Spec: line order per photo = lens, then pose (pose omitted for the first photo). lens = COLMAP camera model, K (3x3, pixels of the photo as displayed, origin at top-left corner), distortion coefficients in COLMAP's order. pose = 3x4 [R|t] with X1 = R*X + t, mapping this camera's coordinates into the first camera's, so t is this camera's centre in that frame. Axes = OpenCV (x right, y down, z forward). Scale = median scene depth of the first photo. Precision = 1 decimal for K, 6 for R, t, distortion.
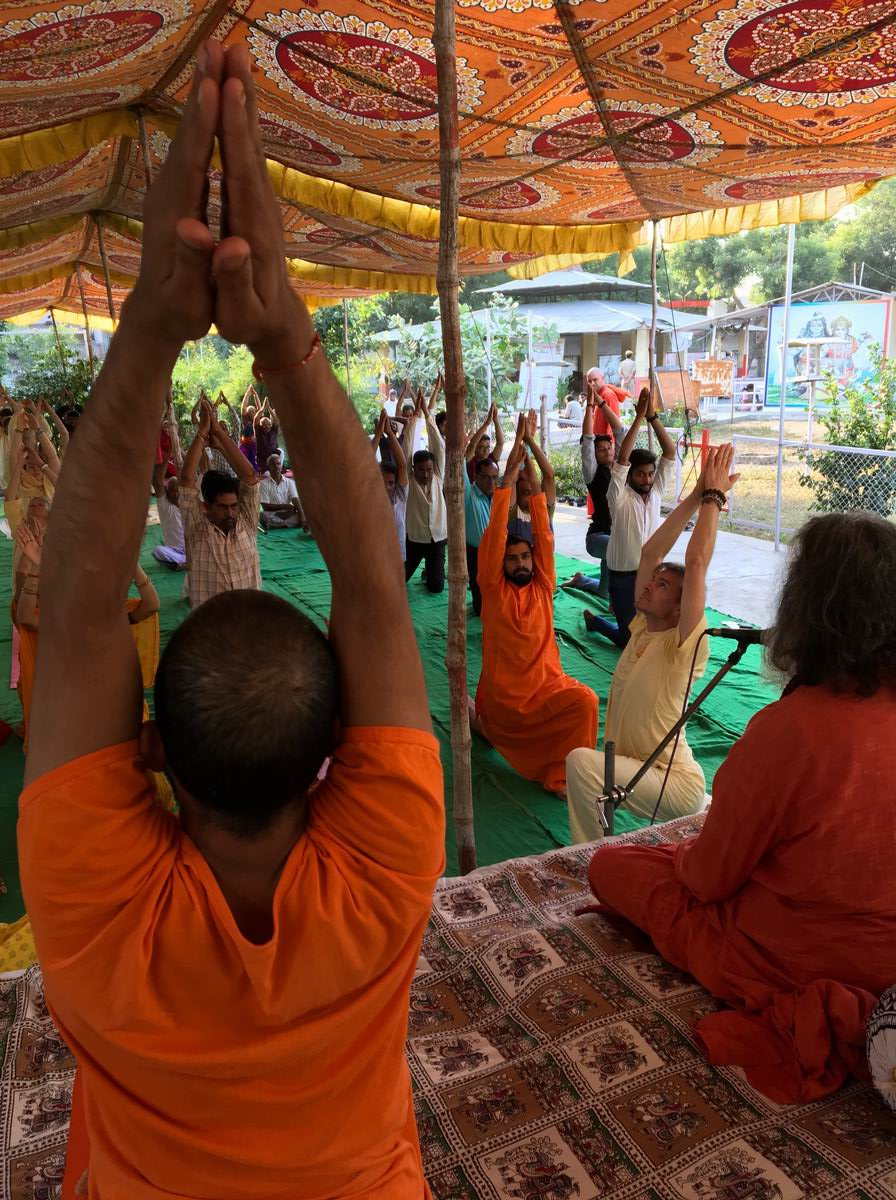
lens RADIAL K [[1005.5, 0, 460.7], [0, 1005.5, 590.8], [0, 0, 1]] dist [0.054291, -0.075877]
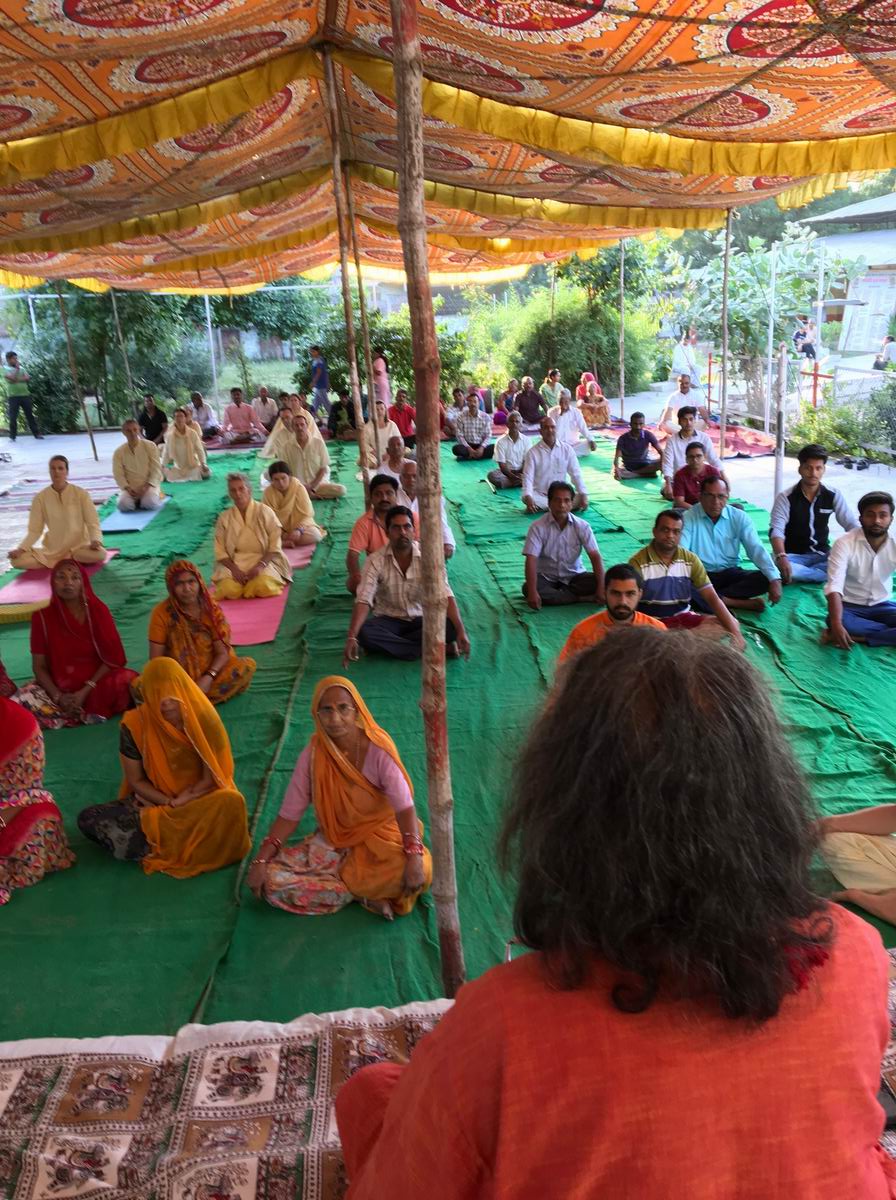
lens RADIAL K [[1005.5, 0, 462.9], [0, 1005.5, 587.2], [0, 0, 1]] dist [0.054291, -0.075877]
pose [[0.951120, 0.061162, -0.302703, 0.129080], [-0.045874, 0.997299, 0.057365, -0.035429], [0.305394, -0.040674, 0.951357, 0.124326]]
